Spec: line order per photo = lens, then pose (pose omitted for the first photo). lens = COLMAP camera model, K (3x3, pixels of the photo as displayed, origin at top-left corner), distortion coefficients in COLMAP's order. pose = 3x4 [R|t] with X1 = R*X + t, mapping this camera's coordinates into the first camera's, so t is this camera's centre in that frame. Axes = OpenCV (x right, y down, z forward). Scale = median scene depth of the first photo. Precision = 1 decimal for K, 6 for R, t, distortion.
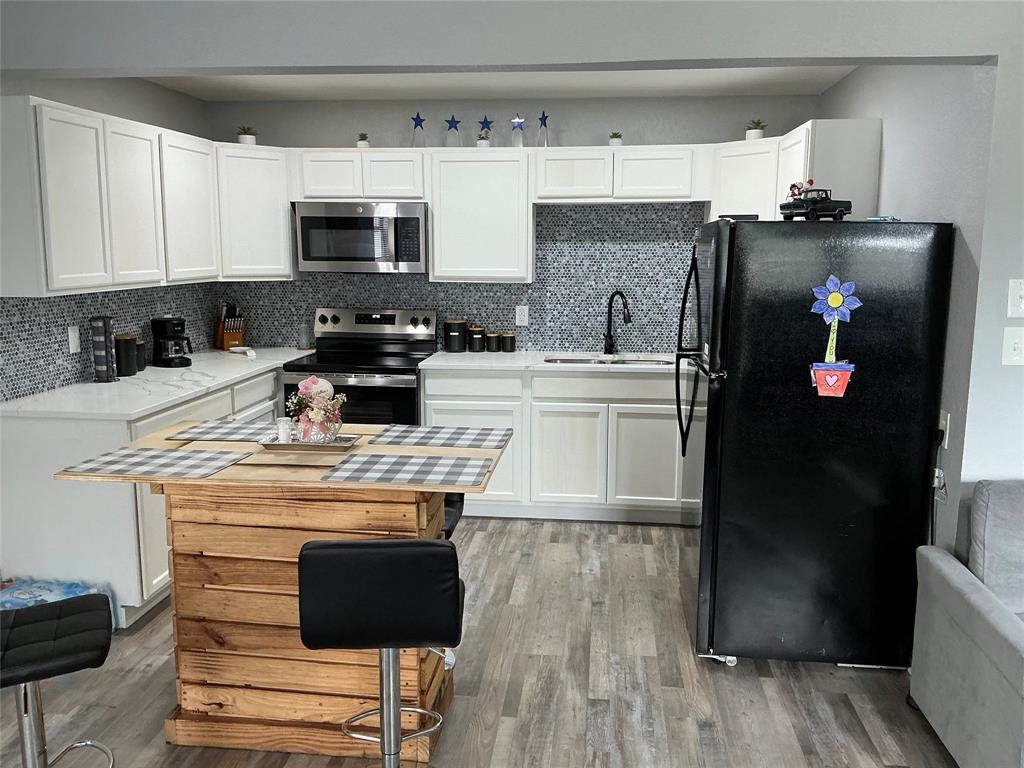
lens RADIAL K [[853.7, 0, 518.4], [0, 853.7, 380.5], [0, 0, 1]] dist [0.120382, -0.236129]
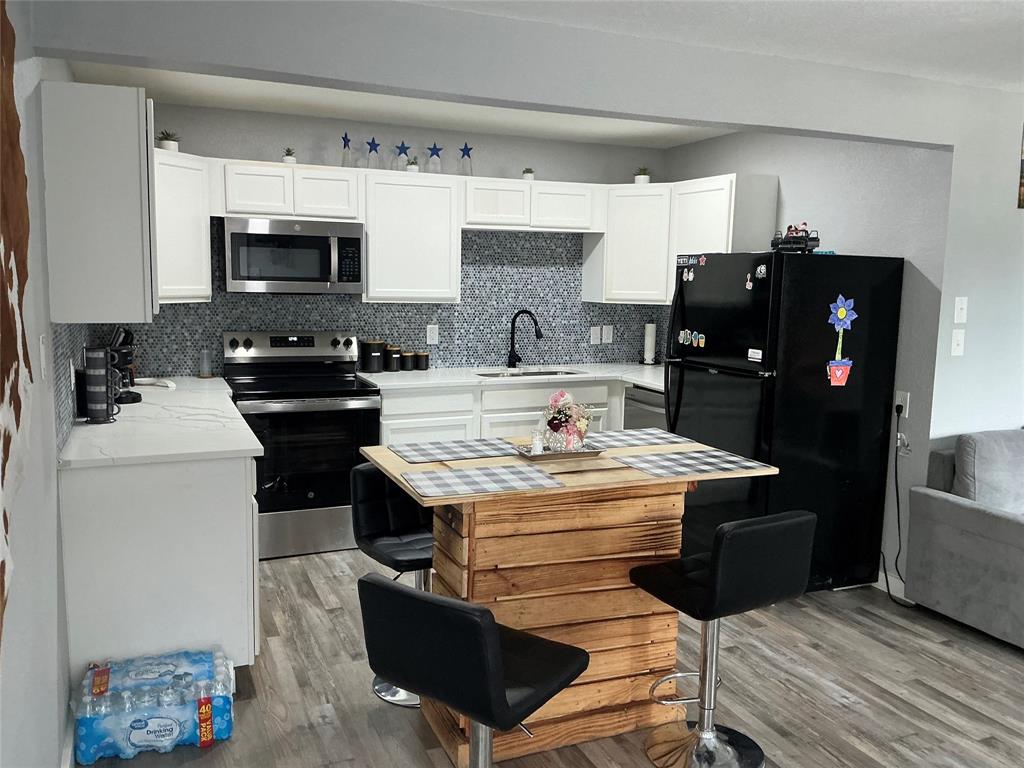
lens RADIAL K [[853.7, 0, 517.9], [0, 853.7, 377.3], [0, 0, 1]] dist [0.120382, -0.236129]
pose [[0.867706, -0.048688, 0.494688, -0.460927], [0.062398, 0.997988, -0.011226, -0.006450], [-0.493146, 0.040608, 0.868998, 0.052823]]
